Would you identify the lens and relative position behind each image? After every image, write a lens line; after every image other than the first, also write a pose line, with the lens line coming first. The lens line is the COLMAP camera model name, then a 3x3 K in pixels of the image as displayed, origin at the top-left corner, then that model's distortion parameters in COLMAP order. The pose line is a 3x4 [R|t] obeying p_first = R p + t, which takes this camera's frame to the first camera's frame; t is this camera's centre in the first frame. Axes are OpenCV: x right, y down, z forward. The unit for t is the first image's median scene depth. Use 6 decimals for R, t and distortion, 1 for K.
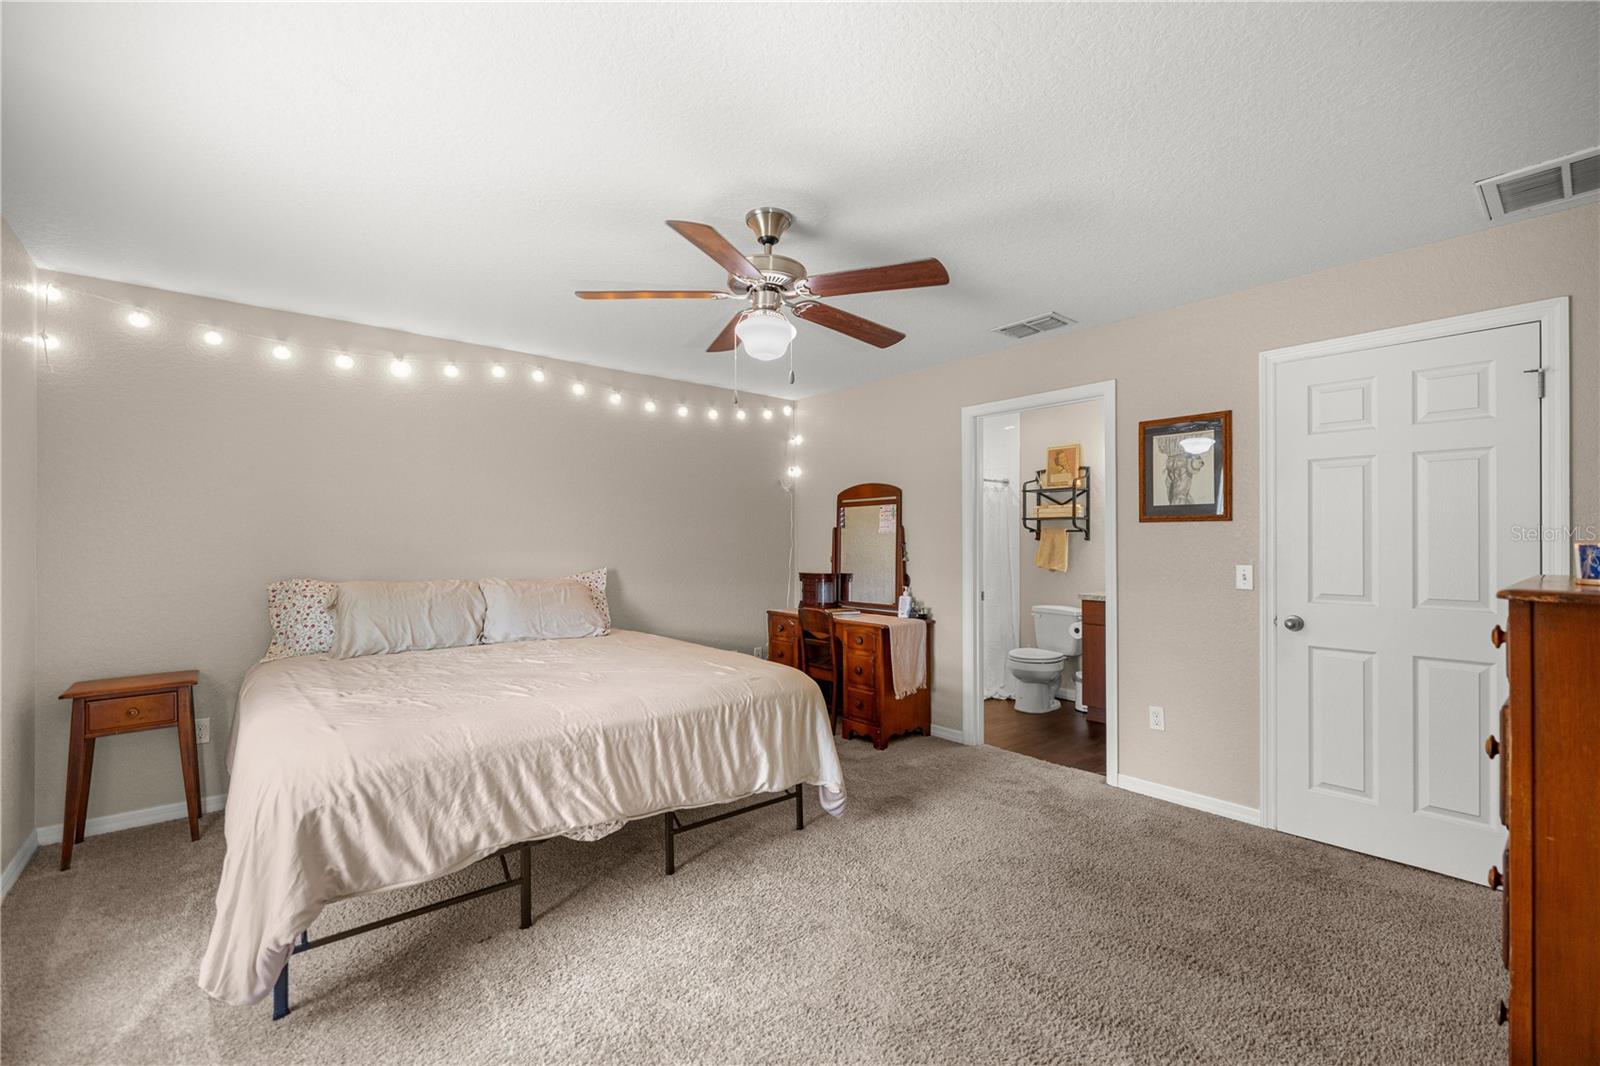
lens RADIAL K [[673.4, 0, 796.0], [0, 673.4, 534.0], [0, 0, 1]] dist [0.000801, -0.000136]
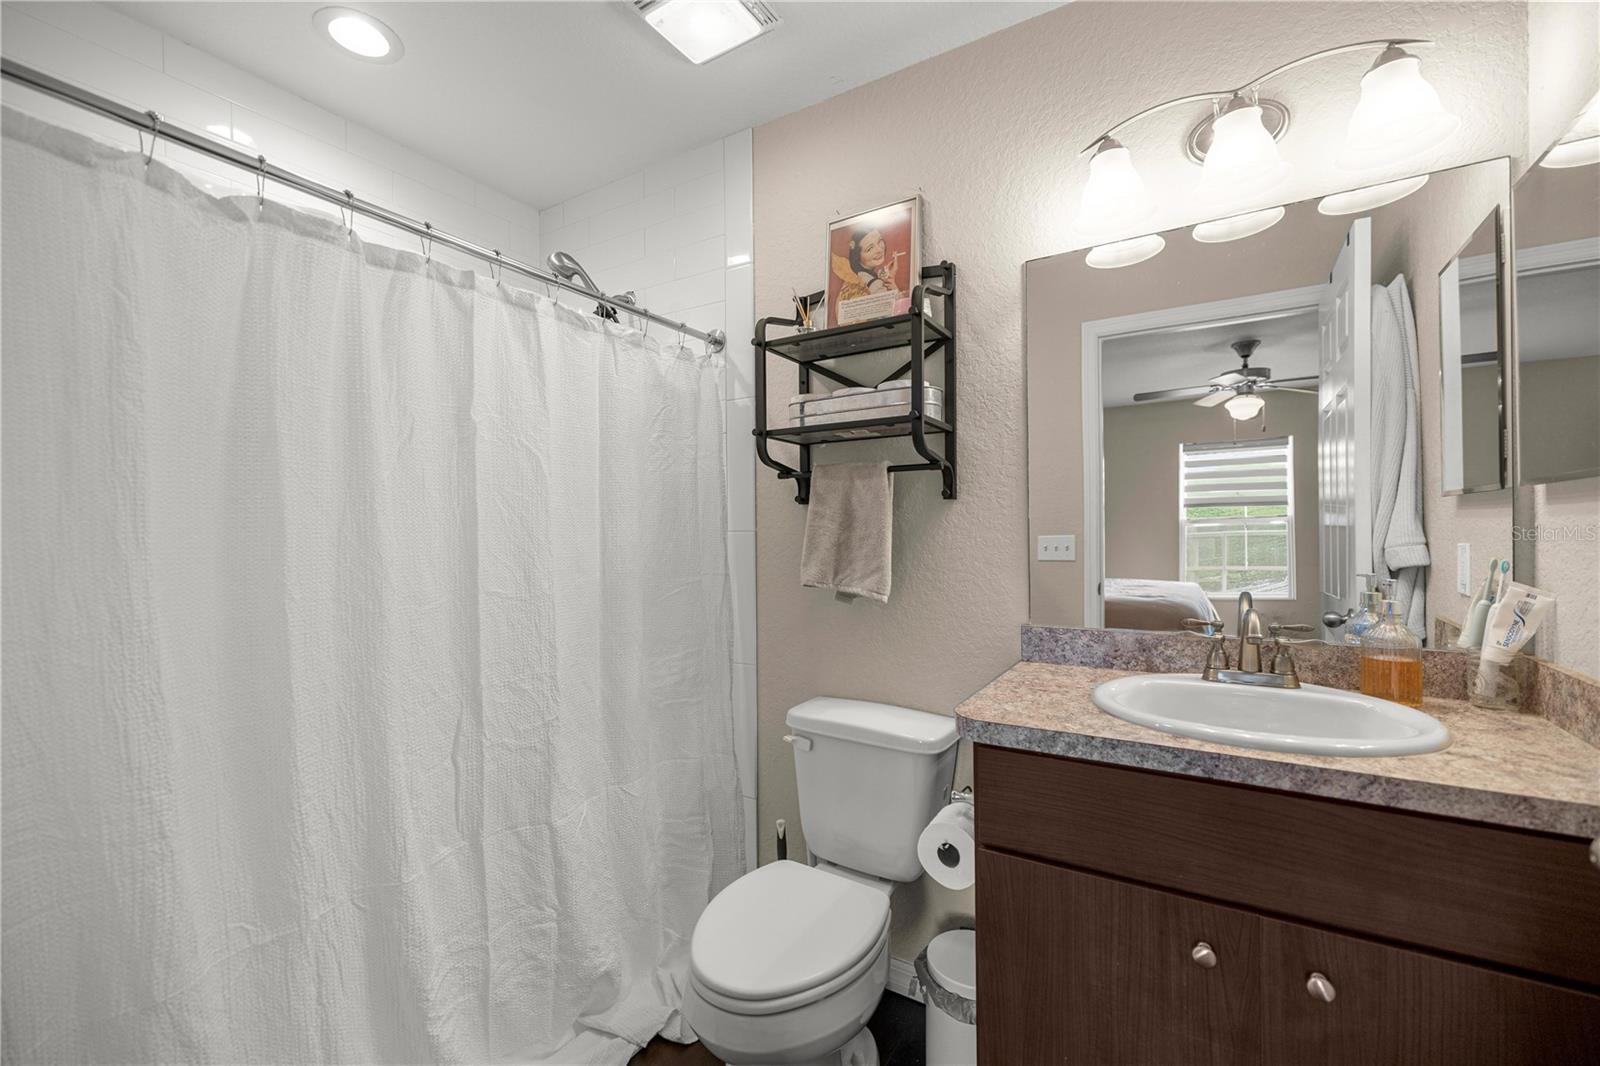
lens RADIAL K [[673.4, 0, 800.8], [0, 673.4, 527.1], [0, 0, 1]] dist [0.000801, -0.000136]
pose [[0.947254, -0.013069, 0.320216, 0.257729], [0.009308, 0.999869, 0.013272, 0.017238], [-0.320348, -0.009591, 0.947251, 0.702235]]
